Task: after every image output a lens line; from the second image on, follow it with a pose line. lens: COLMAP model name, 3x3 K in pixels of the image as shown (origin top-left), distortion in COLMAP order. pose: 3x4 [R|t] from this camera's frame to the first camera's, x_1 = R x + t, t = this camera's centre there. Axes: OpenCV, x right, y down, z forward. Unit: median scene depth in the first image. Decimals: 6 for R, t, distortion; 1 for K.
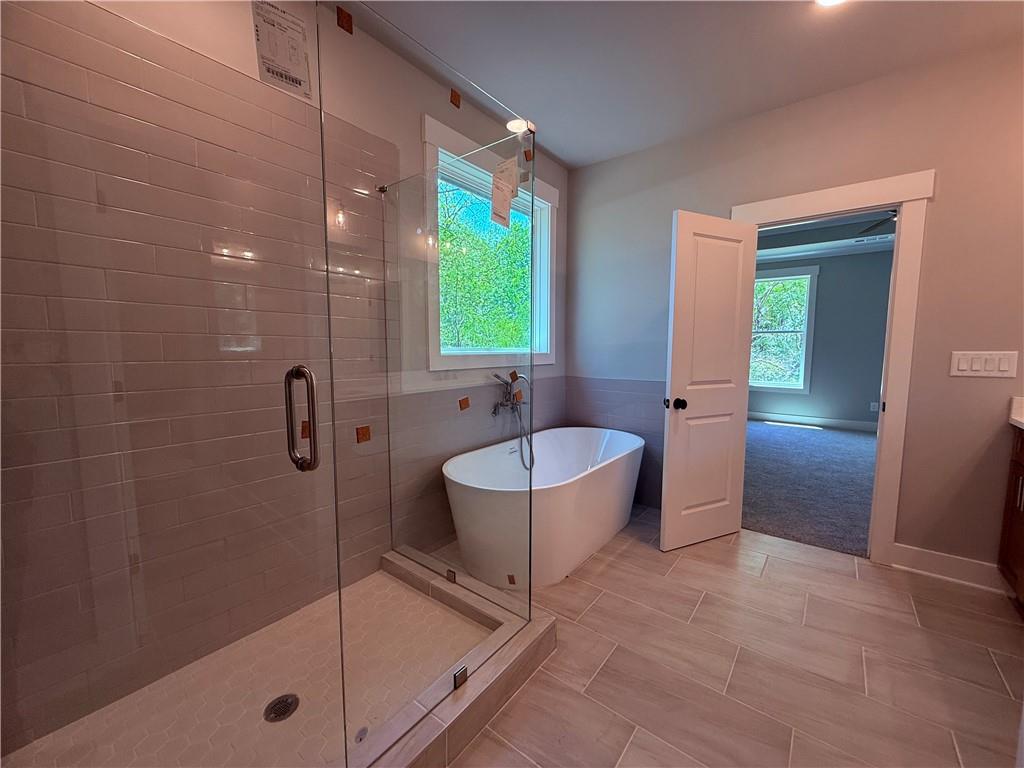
lens RADIAL K [[407.0, 0, 512.3], [0, 407.0, 385.8], [0, 0, 1]] dist [-0.009444, -0.000618]
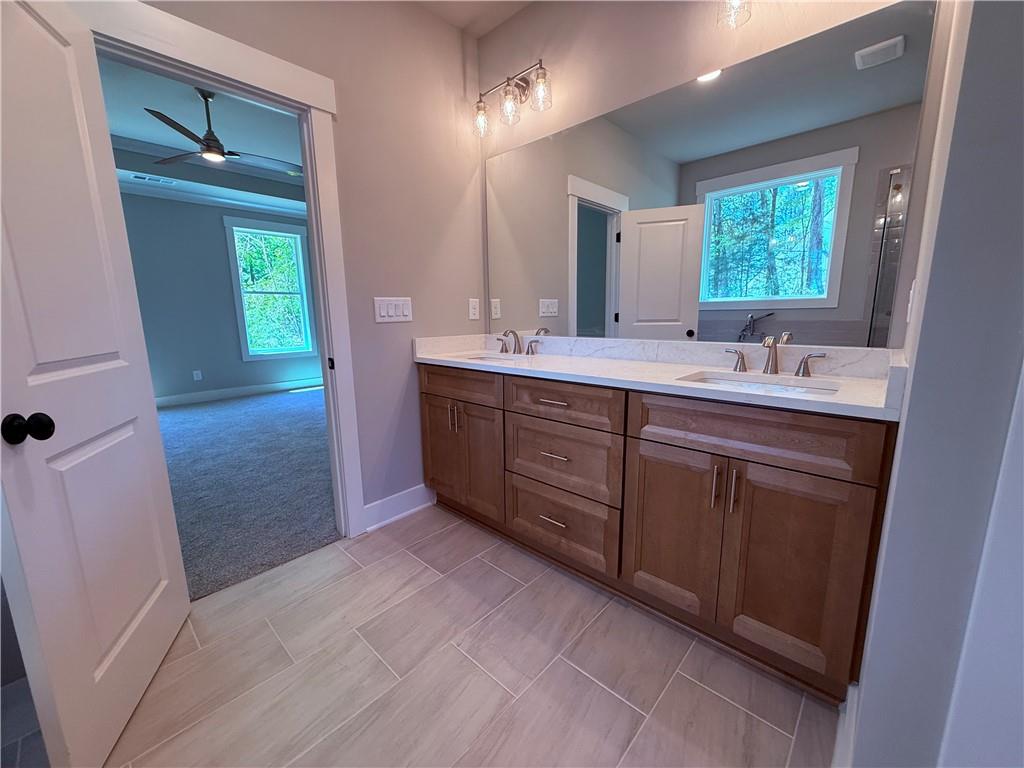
lens RADIAL K [[407.0, 0, 512.3], [0, 407.0, 386.1], [0, 0, 1]] dist [-0.009444, -0.000618]
pose [[0.078051, -0.178627, 0.980816, 0.113813], [0.110685, 0.979288, 0.169541, -0.004495], [-0.990786, 0.095329, 0.096206, 0.577698]]
